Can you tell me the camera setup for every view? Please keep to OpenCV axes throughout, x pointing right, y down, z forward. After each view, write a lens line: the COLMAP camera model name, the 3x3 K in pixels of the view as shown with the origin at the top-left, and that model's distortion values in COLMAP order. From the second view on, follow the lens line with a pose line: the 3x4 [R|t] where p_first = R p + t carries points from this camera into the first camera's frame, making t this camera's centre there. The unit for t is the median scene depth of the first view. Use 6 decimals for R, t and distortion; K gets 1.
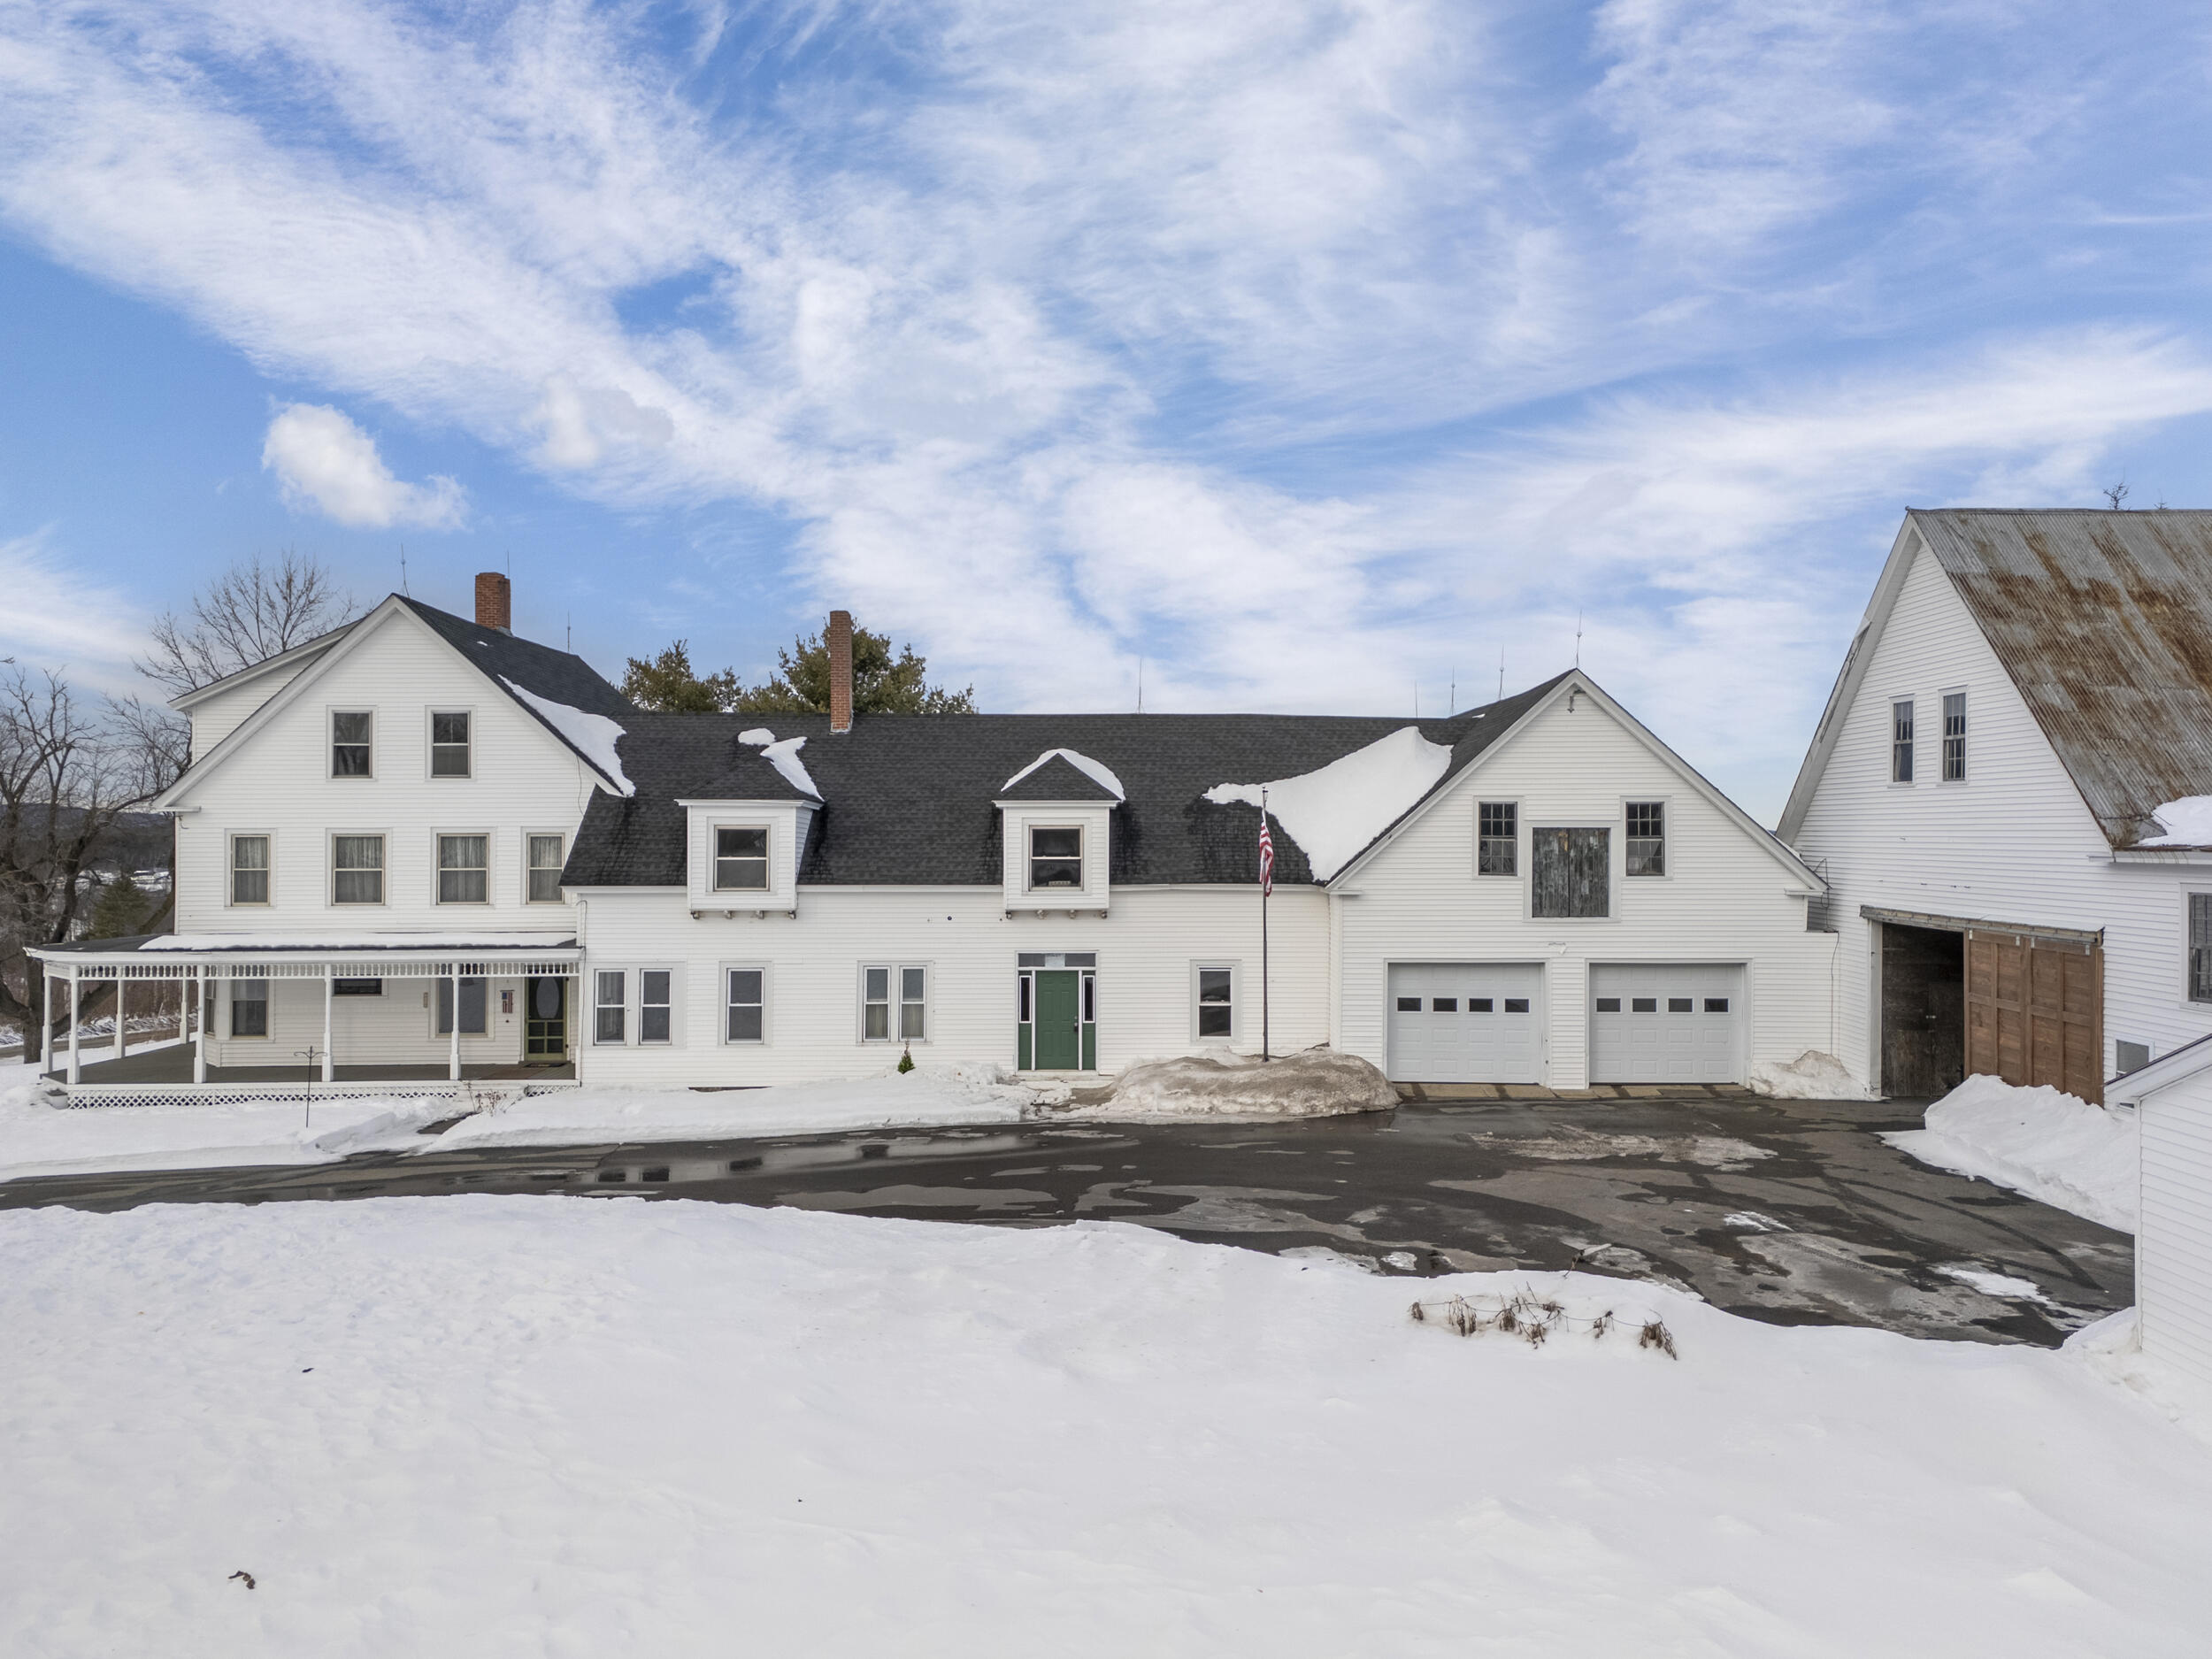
lens RADIAL K [[1649.3, 0, 1090.9], [0, 1649.3, 821.9], [0, 0, 1]] dist [0.064086, -0.048843]
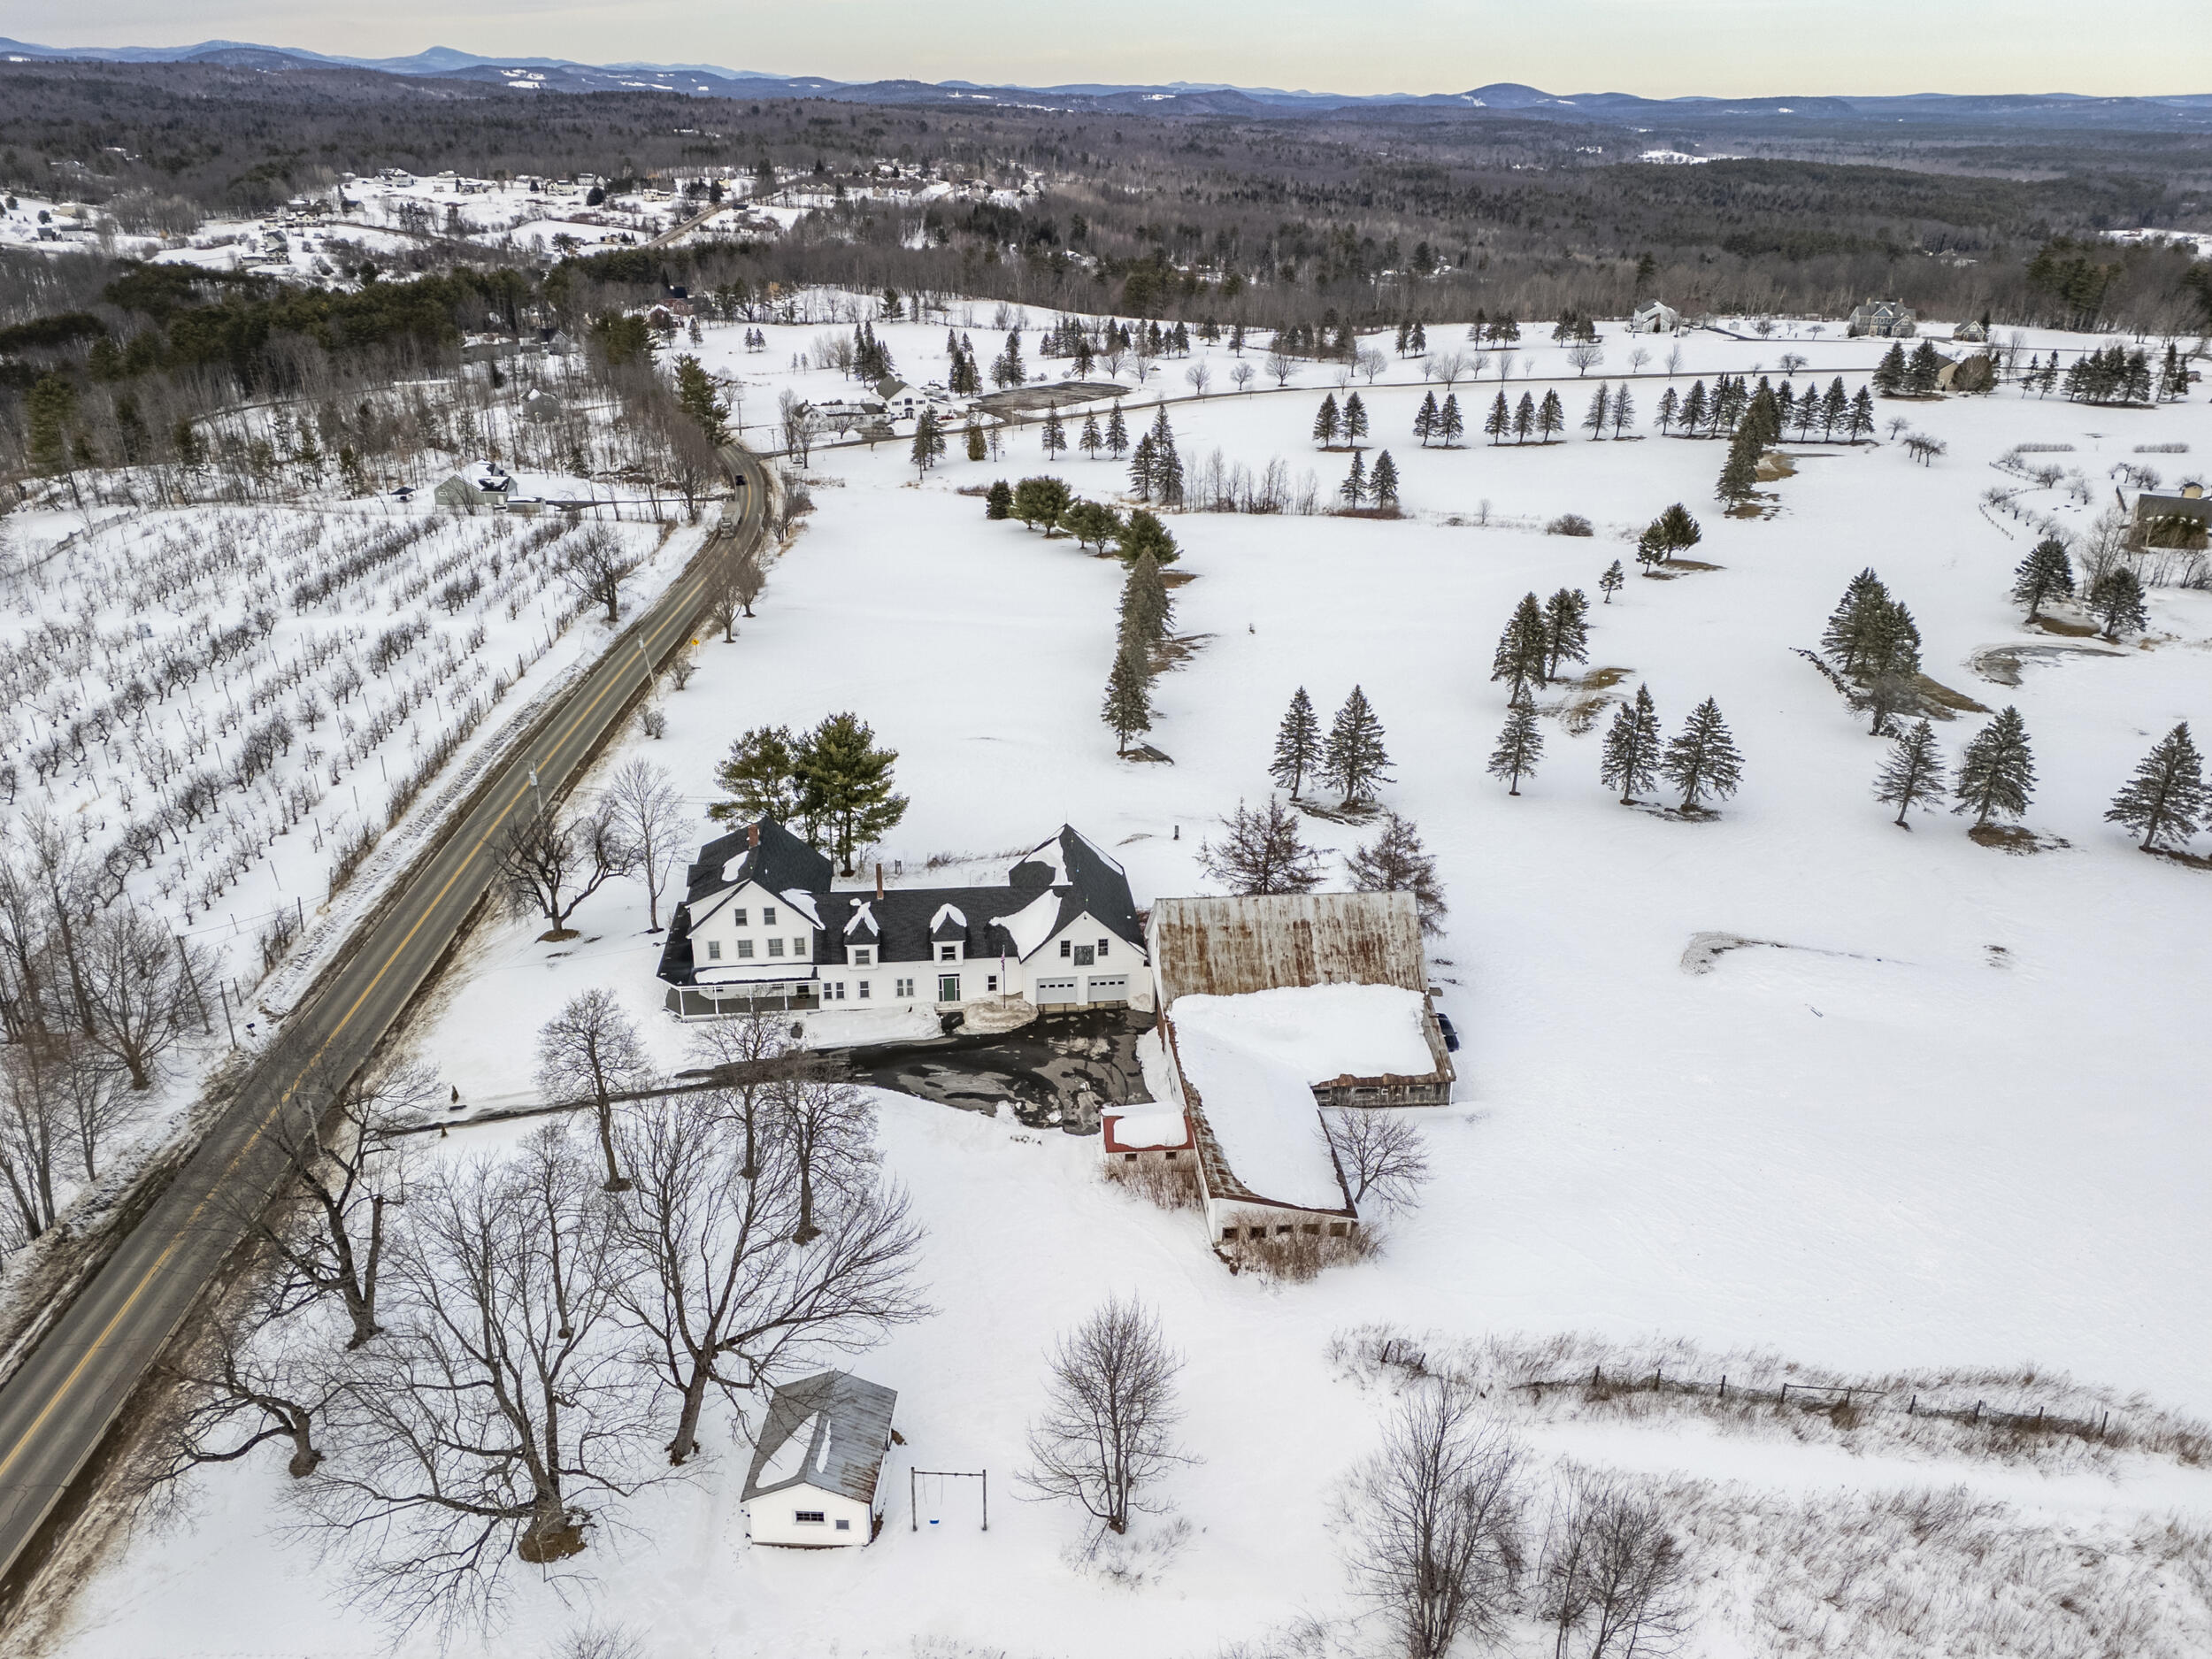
lens RADIAL K [[1649.3, 0, 1109.7], [0, 1649.3, 822.4], [0, 0, 1]] dist [0.064086, -0.048843]
pose [[0.993066, -0.034255, 0.112460, -0.067538], [-0.014795, 0.912589, 0.408611, -1.745714], [-0.116627, -0.407442, 0.905753, -2.253686]]
